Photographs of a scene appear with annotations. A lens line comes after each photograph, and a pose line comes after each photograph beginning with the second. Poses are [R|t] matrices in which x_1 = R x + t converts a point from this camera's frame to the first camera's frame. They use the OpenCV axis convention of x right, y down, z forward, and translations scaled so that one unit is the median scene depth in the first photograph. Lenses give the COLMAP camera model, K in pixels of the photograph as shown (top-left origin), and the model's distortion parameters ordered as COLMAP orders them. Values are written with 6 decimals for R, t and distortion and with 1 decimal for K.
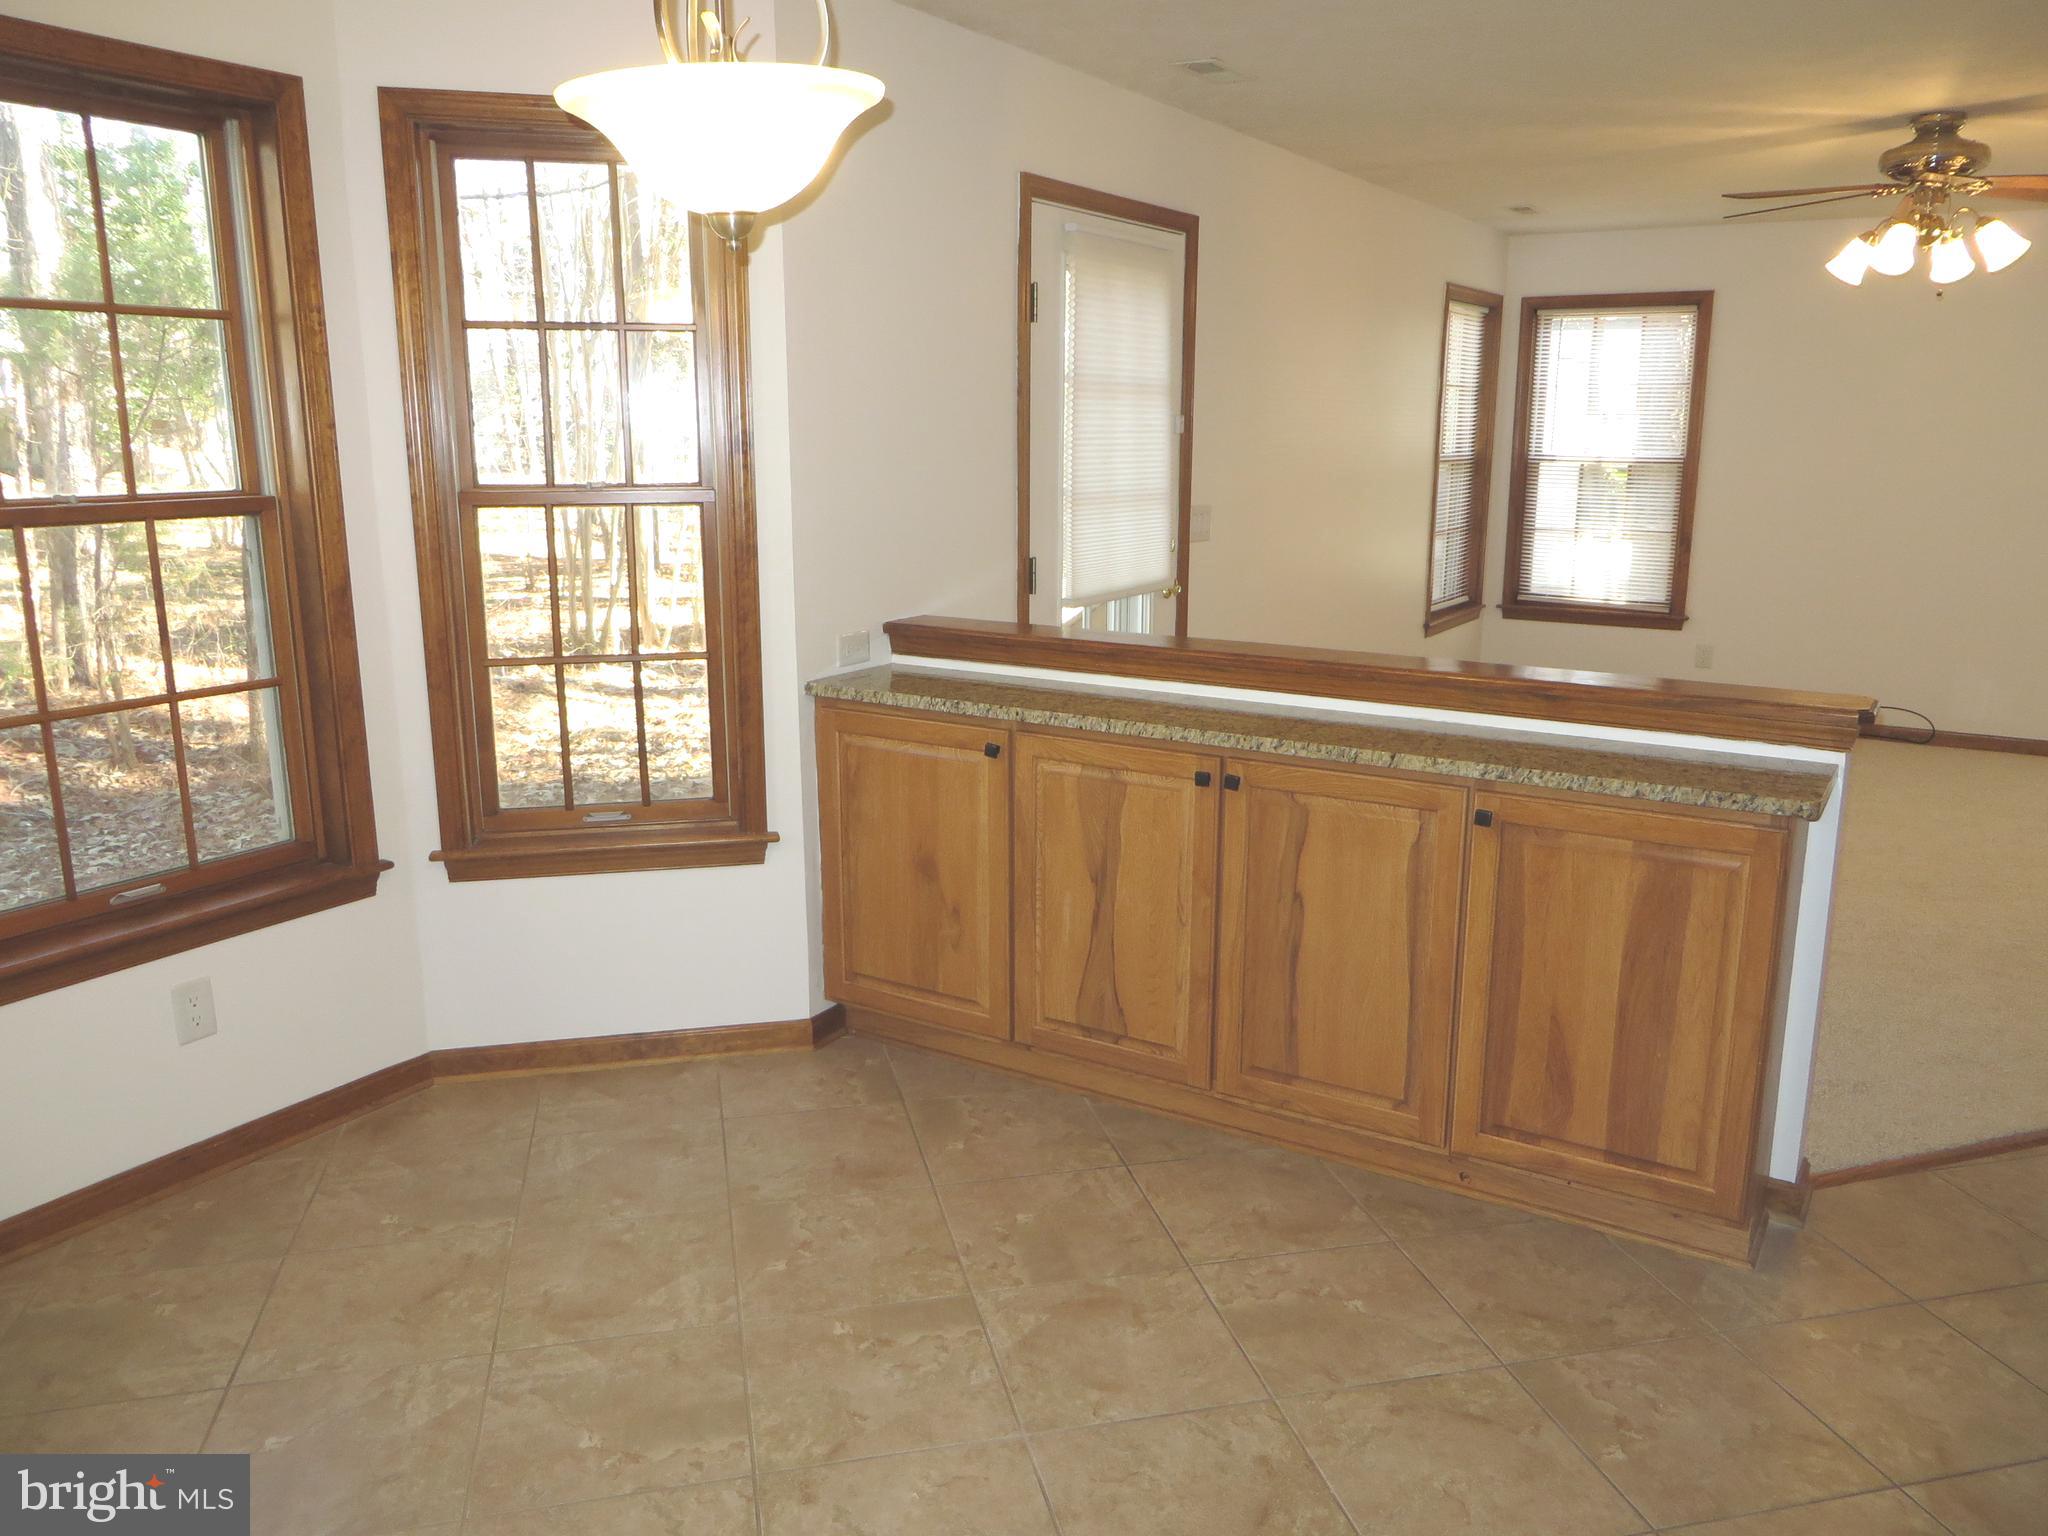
lens RADIAL K [[1539.8, 0, 1015.0], [0, 1539.8, 760.6], [0, 0, 1]] dist [-0.008436, 0.004118]
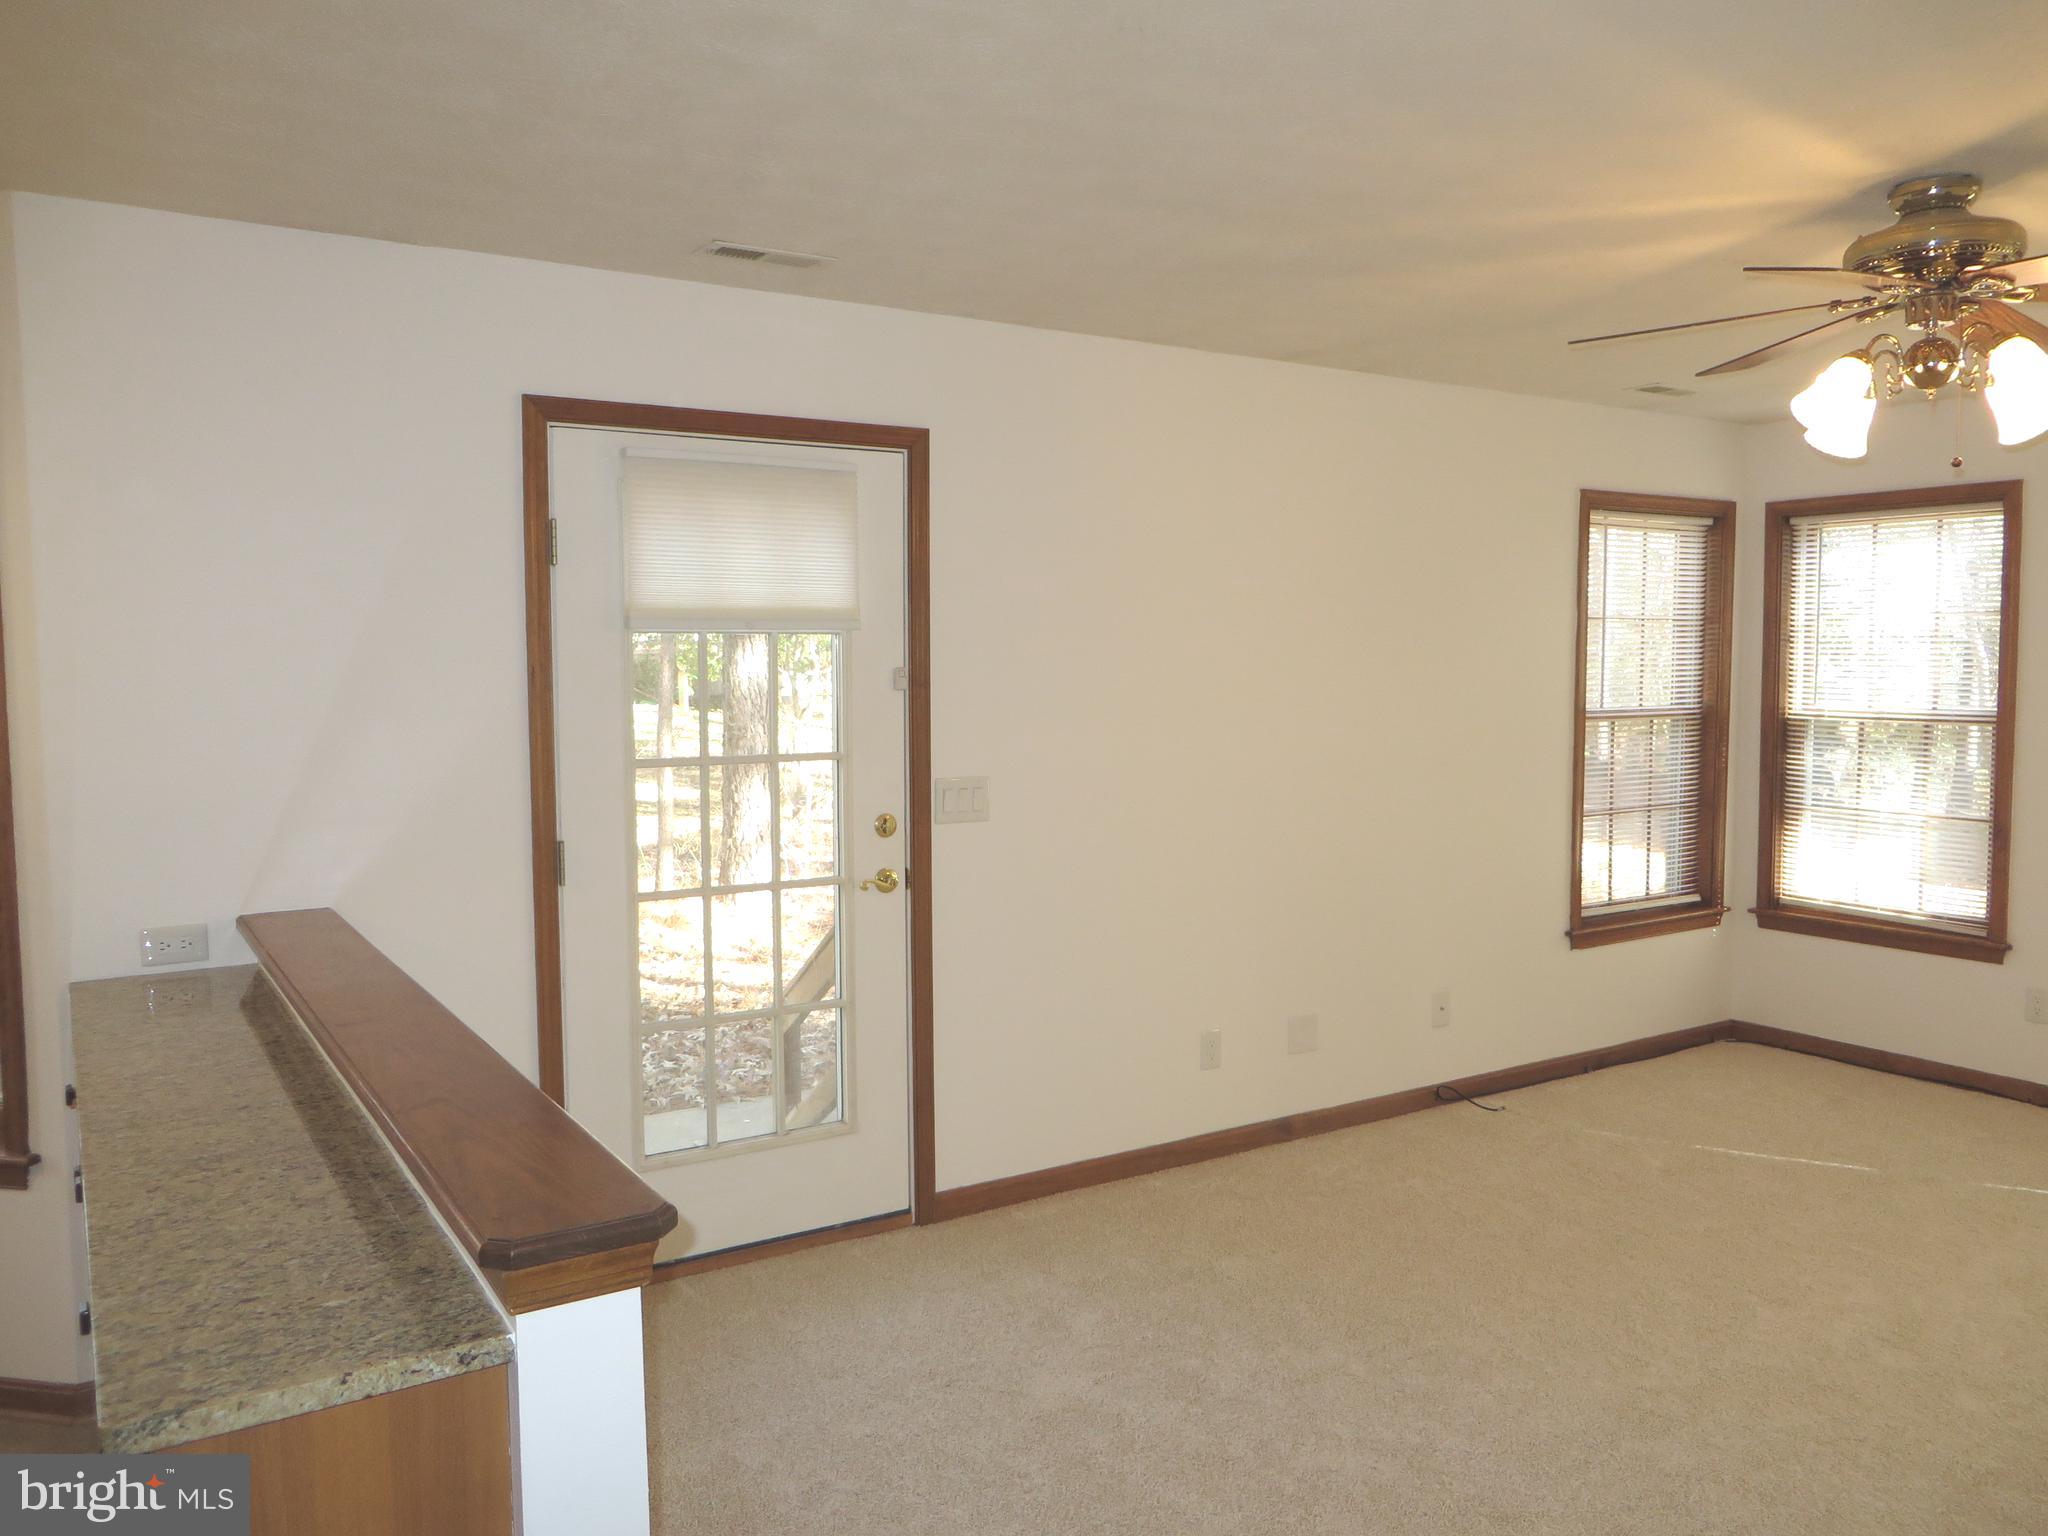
lens RADIAL K [[1523.0, 0, 1018.6], [0, 1523.0, 762.7], [0, 0, 1]] dist [-0.005567, -0.024738]
pose [[0.904740, 0.019765, -0.425505, 0.323148], [-0.083117, 0.987913, -0.130841, -0.048985], [0.417776, 0.153743, 0.895448, 0.205431]]
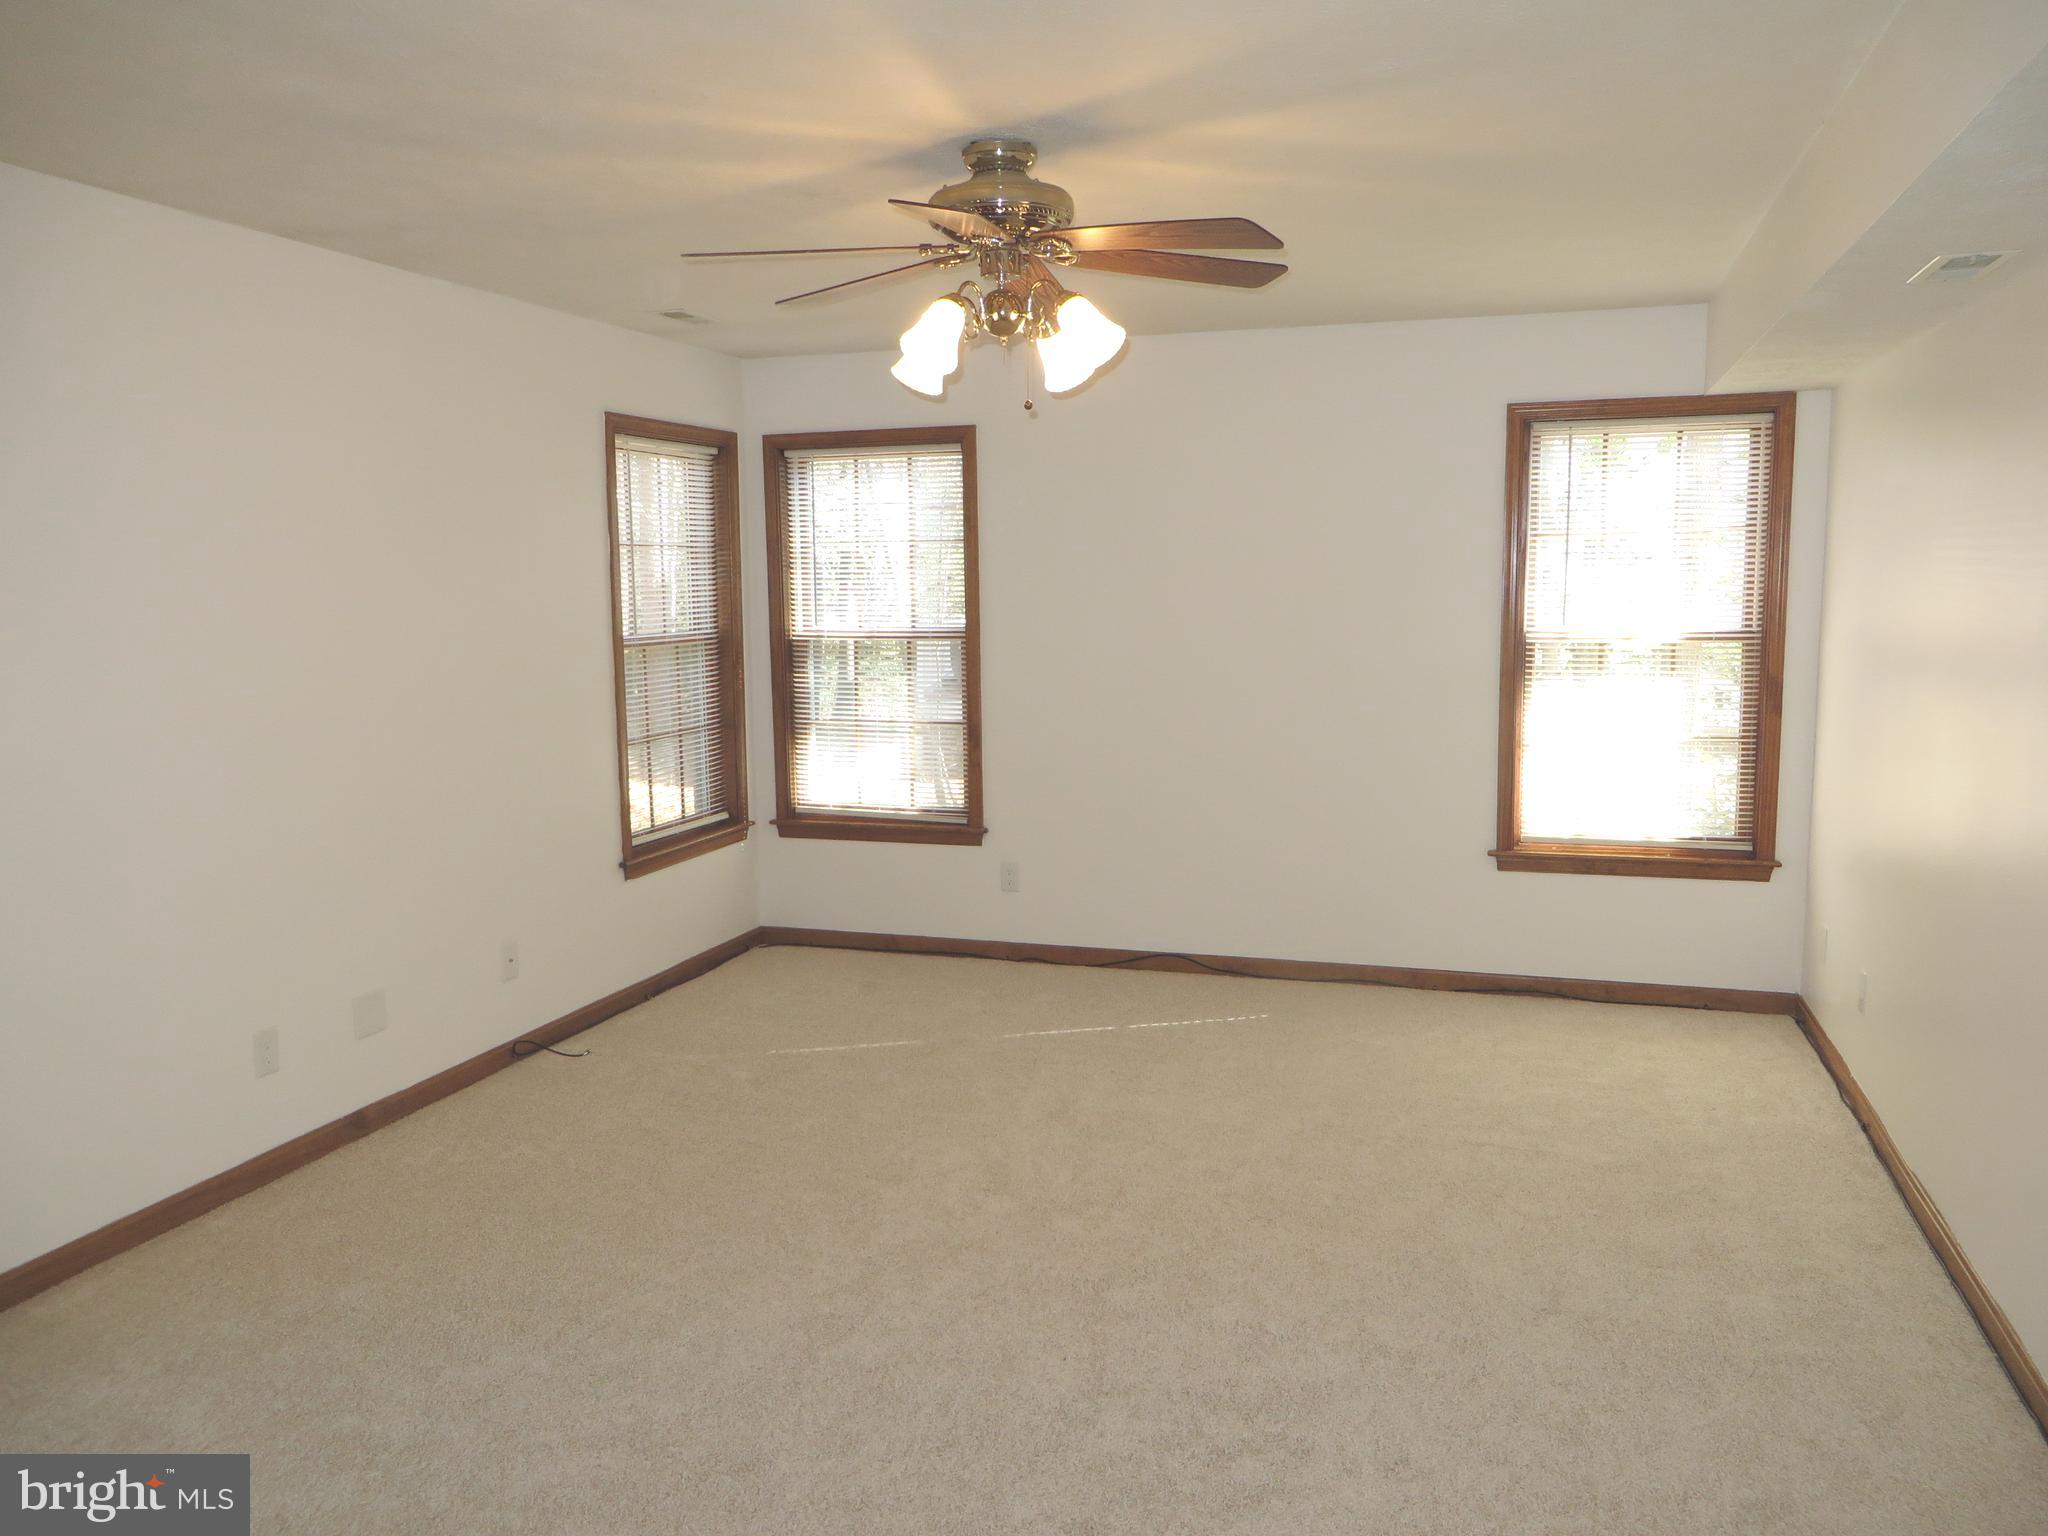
lens RADIAL K [[1539.8, 0, 1015.0], [0, 1539.8, 760.6], [0, 0, 1]] dist [-0.008436, 0.004118]
pose [[0.969937, -0.046123, 0.238944, 0.263576], [0.069876, 0.993313, -0.091906, -0.054115], [-0.233107, 0.105840, 0.966674, 0.226036]]
